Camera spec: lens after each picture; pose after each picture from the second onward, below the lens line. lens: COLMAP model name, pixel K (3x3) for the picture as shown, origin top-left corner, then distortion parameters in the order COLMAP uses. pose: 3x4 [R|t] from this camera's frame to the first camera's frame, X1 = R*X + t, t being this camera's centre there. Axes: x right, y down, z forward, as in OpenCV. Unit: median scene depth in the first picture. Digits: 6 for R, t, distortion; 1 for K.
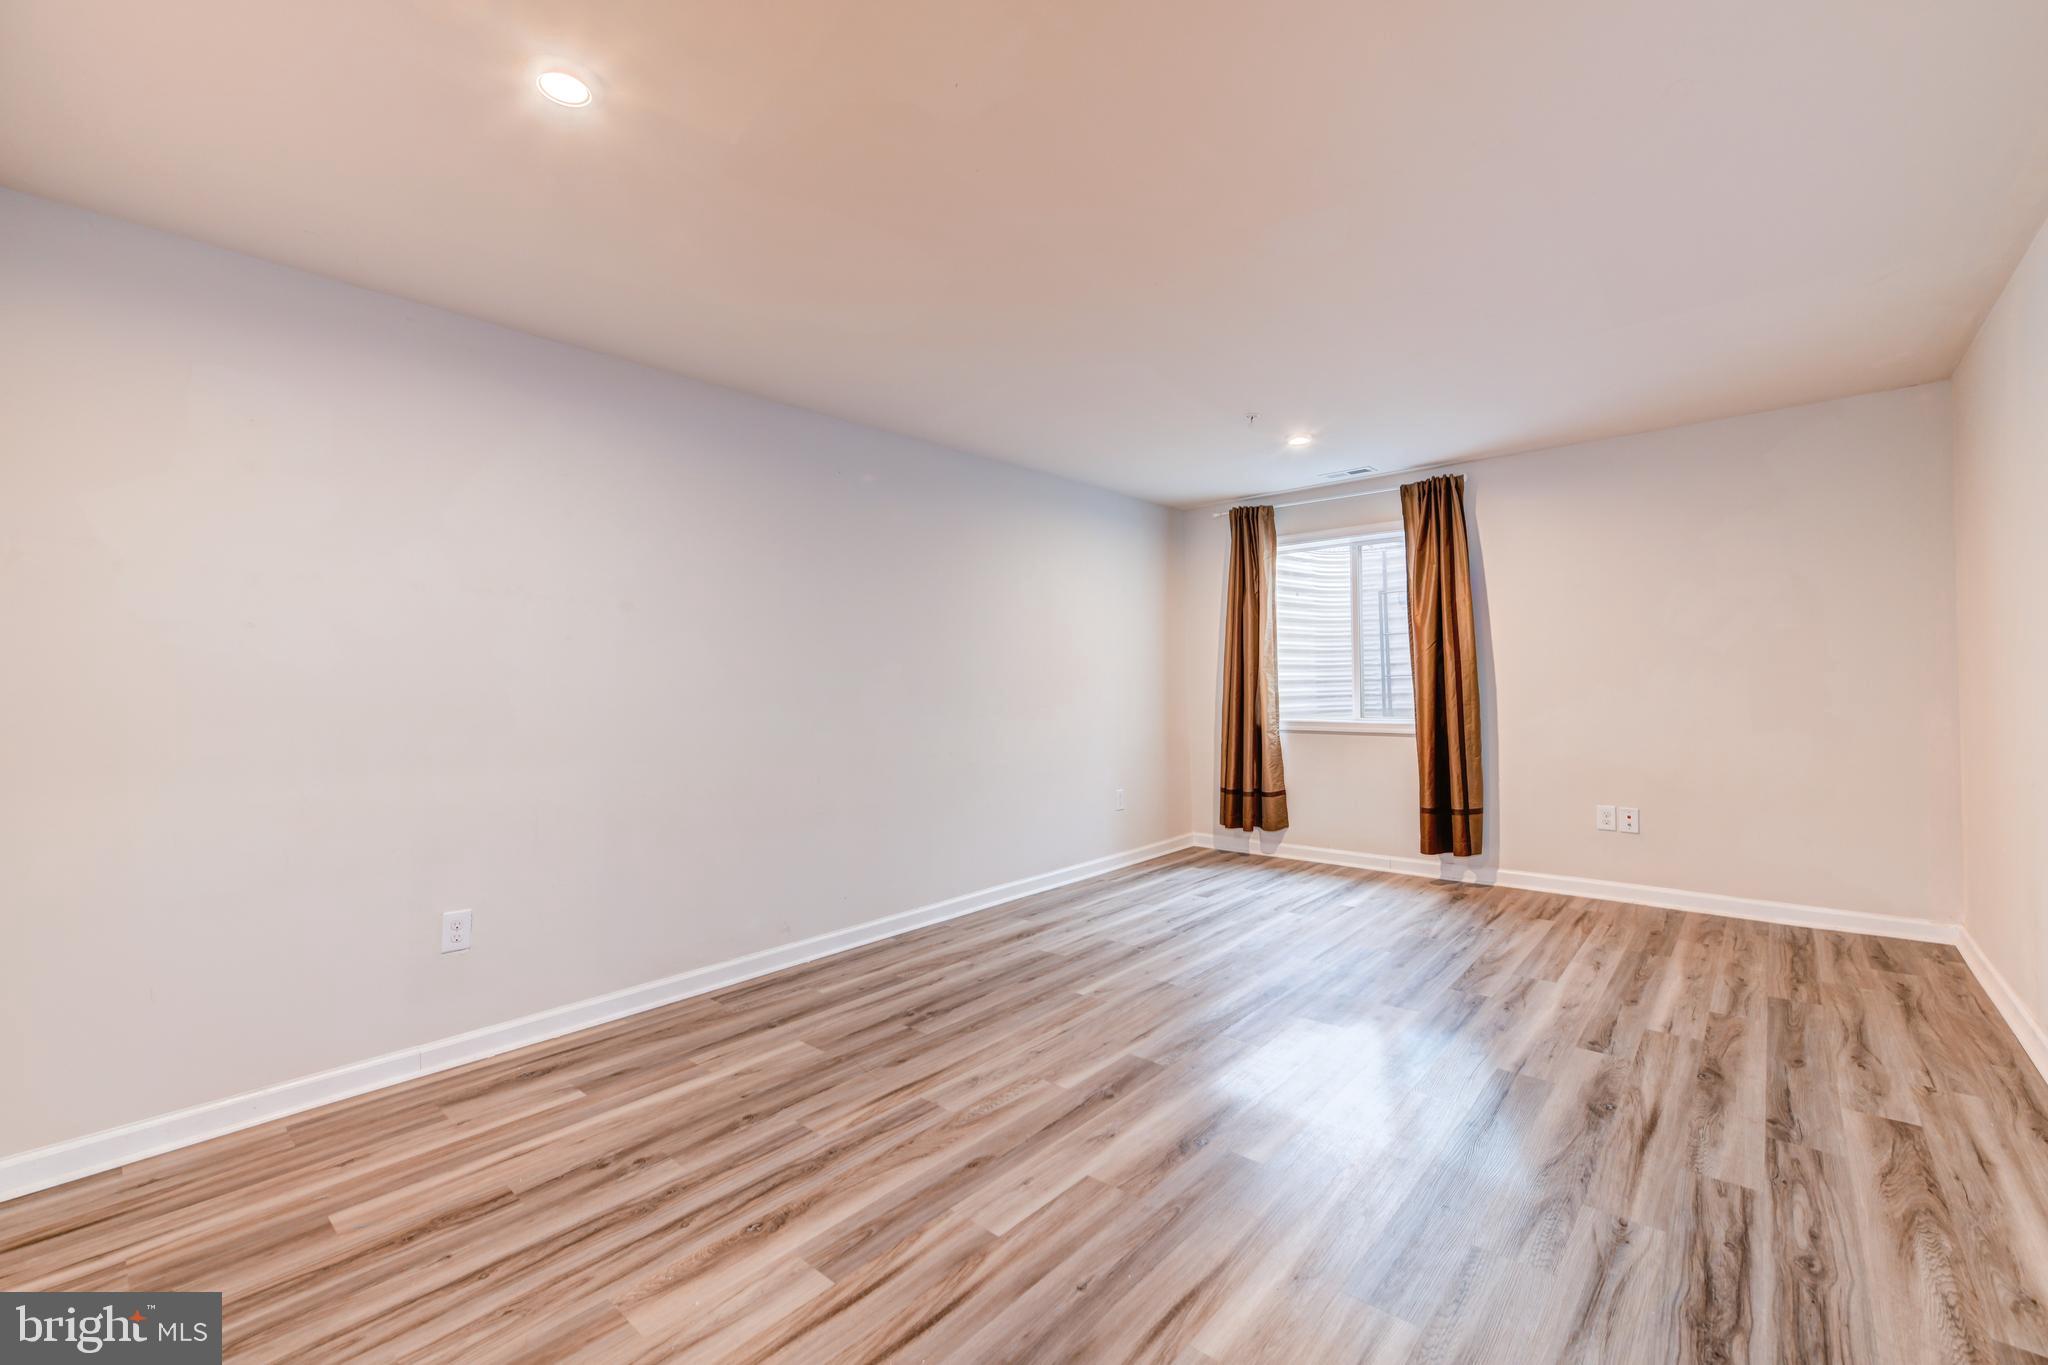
lens RADIAL K [[839.2, 0, 1007.6], [0, 839.2, 685.8], [0, 0, 1]] dist [-0.001880, 0.000216]
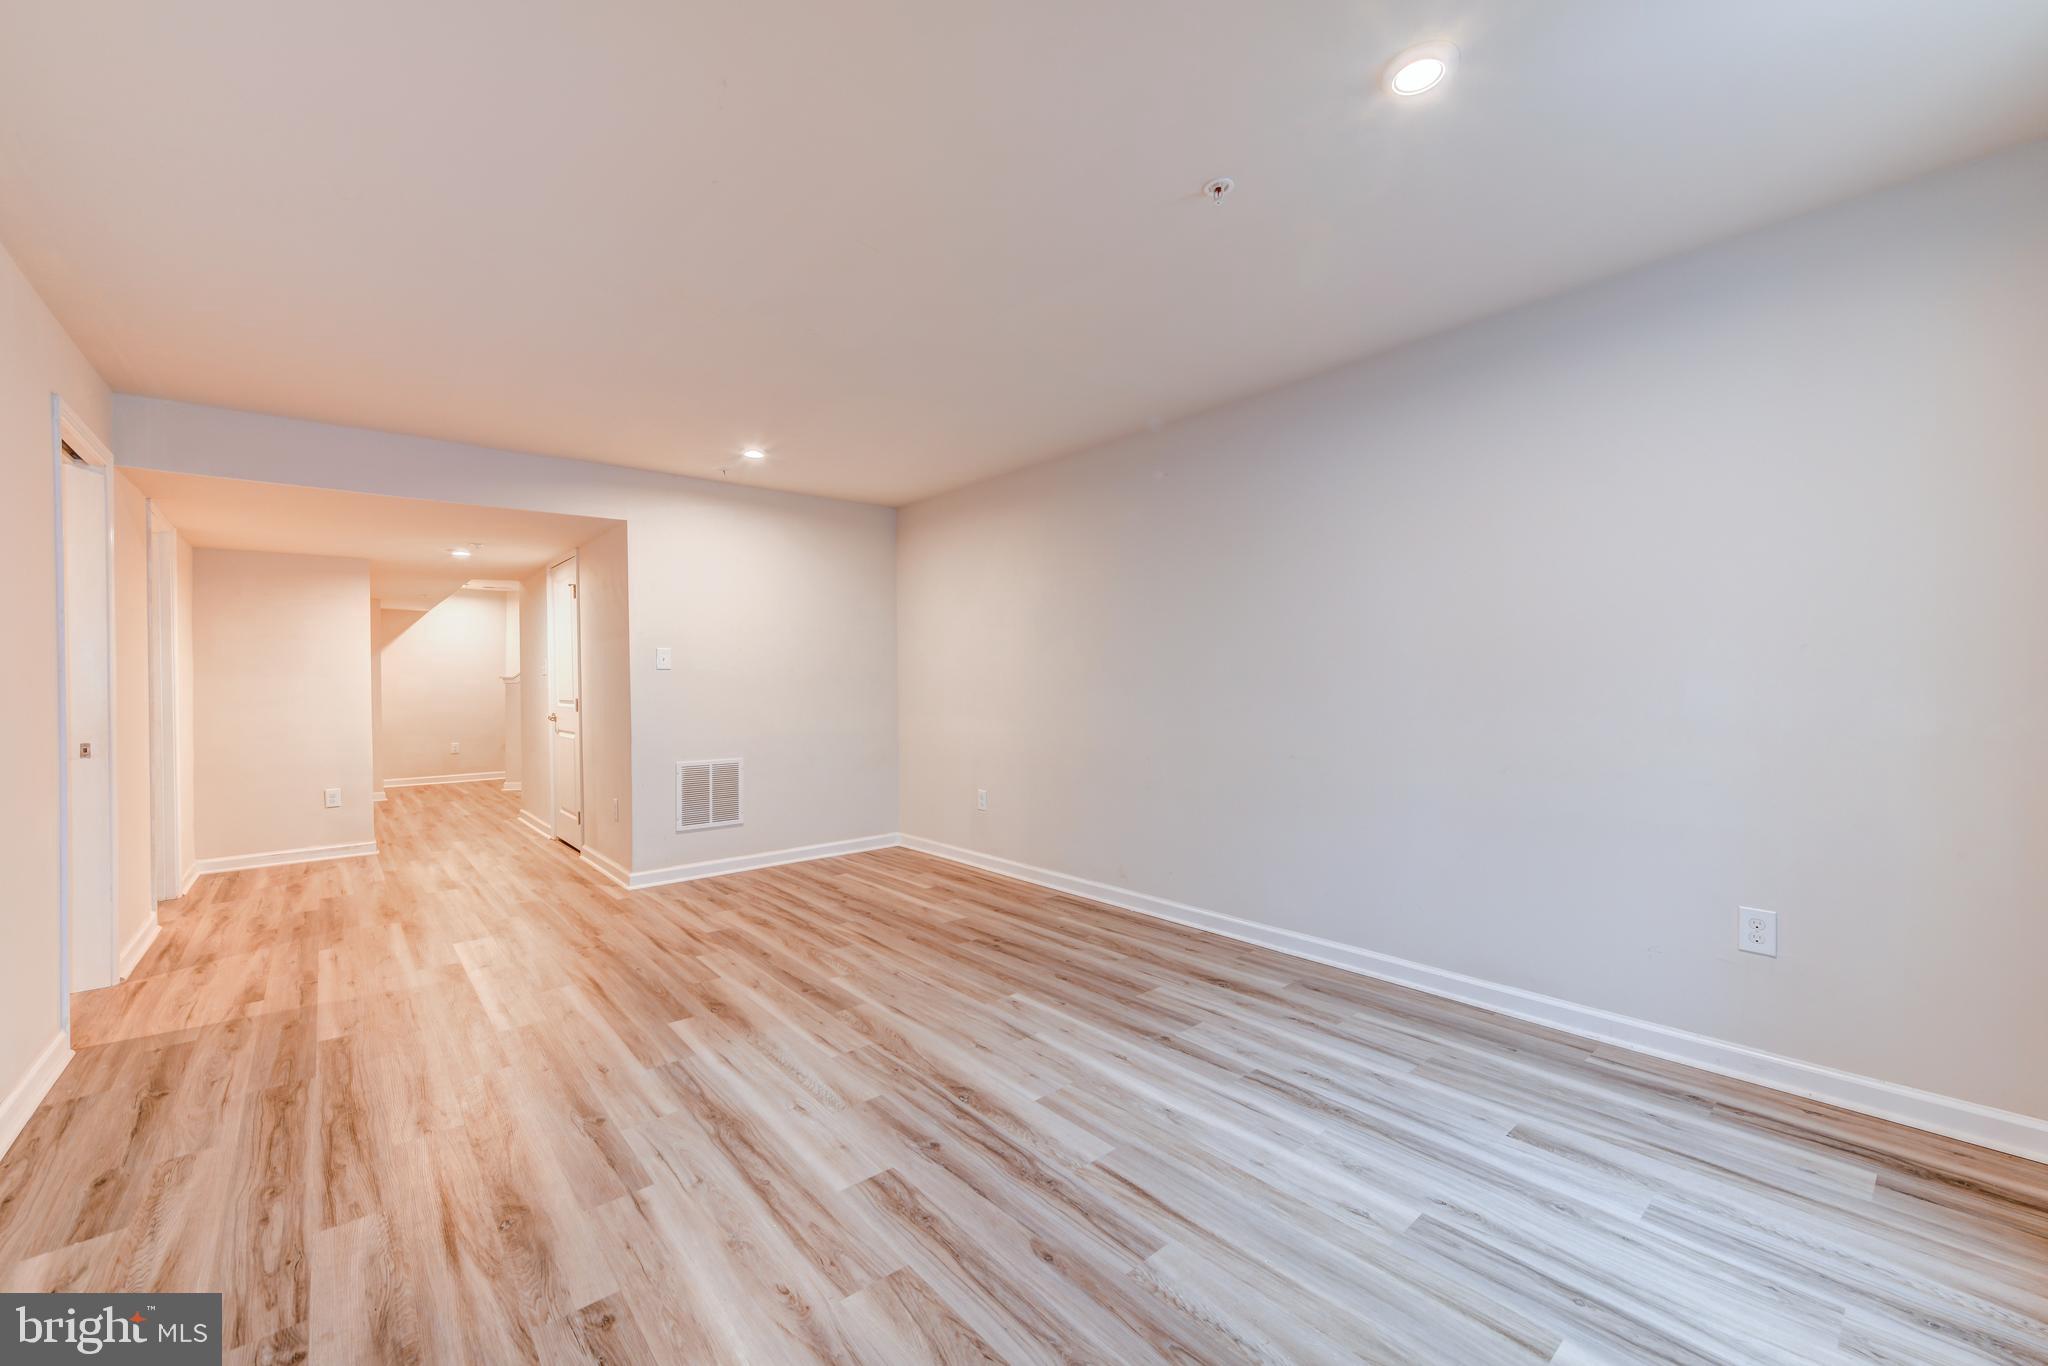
lens RADIAL K [[808.6, 0, 1007.0], [0, 808.6, 678.2], [0, 0, 1]] dist [0.003604, -0.000045]
pose [[-0.129232, 0.018688, -0.991438, 1.129305], [0.013905, 0.999758, 0.017033, -0.011637], [0.991517, -0.011585, -0.129460, 1.265793]]
